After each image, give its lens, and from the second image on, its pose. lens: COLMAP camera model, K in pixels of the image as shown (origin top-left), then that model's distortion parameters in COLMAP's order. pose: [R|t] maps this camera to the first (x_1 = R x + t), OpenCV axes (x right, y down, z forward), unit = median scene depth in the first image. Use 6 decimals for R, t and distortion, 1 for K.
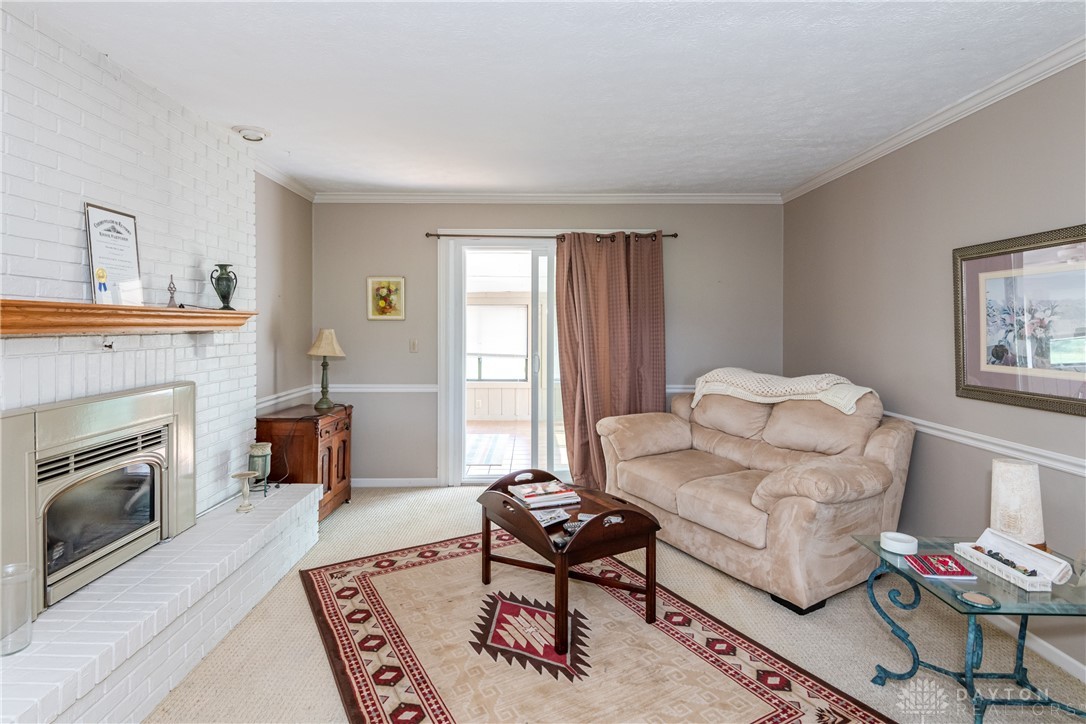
lens RADIAL K [[552.3, 0, 540.6], [0, 552.3, 331.9], [0, 0, 1]] dist [0.047093, -0.037073]
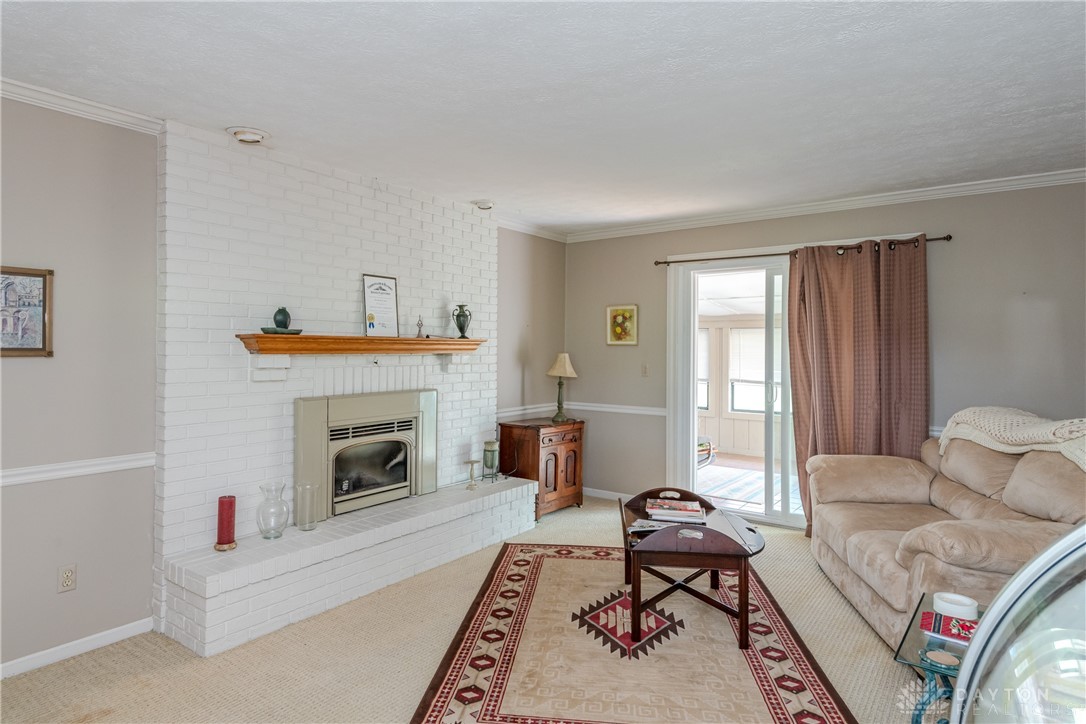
lens RADIAL K [[636.0, 0, 542.8], [0, 636.0, 346.1], [0, 0, 1]] dist [0.033462, -0.000487]
pose [[0.803837, -0.000665, -0.594849, 0.500077], [-0.010500, 0.999828, -0.015307, 0.001249], [0.594757, 0.018550, 0.803691, -0.123380]]
